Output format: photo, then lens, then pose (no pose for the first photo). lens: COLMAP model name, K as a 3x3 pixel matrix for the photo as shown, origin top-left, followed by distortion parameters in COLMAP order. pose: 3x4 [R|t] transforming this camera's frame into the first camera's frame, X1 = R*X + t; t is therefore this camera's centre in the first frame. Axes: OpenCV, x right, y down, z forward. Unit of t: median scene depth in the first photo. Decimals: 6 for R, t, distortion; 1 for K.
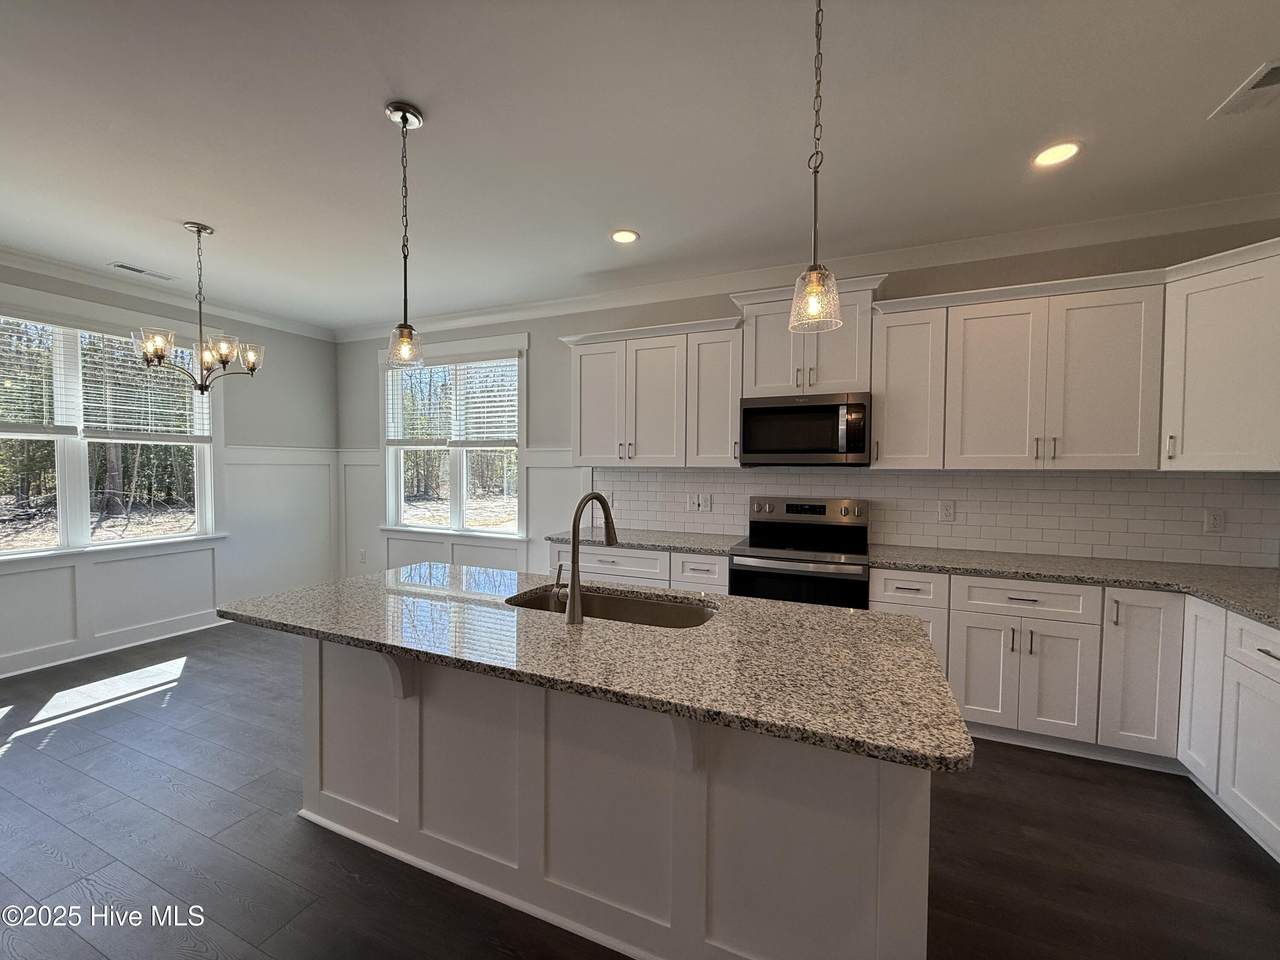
lens RADIAL K [[516.8, 0, 640.8], [0, 516.8, 483.2], [0, 0, 1]] dist [0.007870, 0.000723]
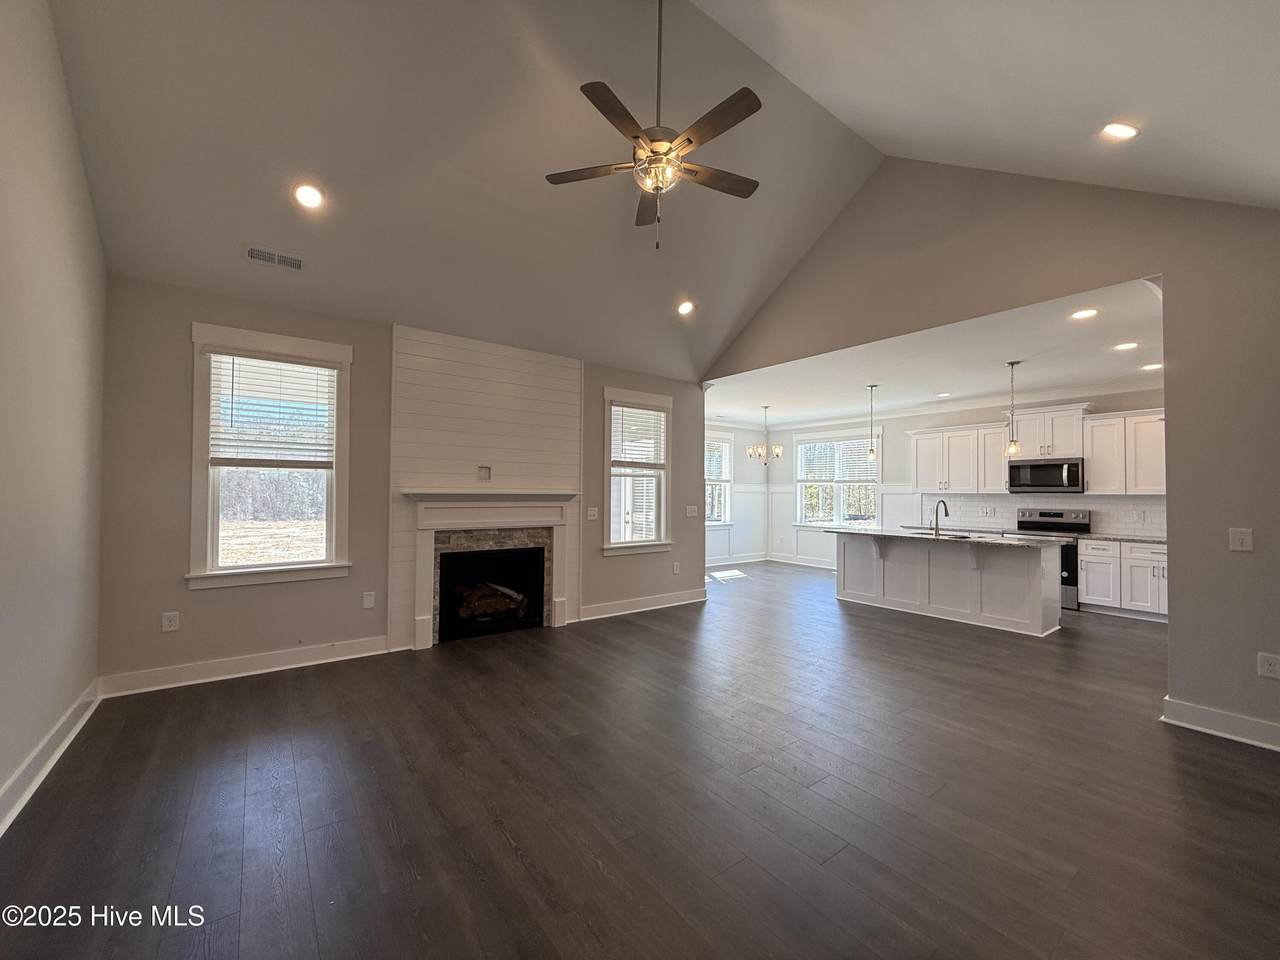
lens RADIAL K [[516.8, 0, 636.3], [0, 516.8, 483.4], [0, 0, 1]] dist [0.007870, 0.000723]
pose [[0.870480, -0.008083, -0.492138, -0.084011], [-0.017687, 0.998706, -0.047687, 0.053979], [0.491886, 0.050215, 0.869210, -1.534247]]
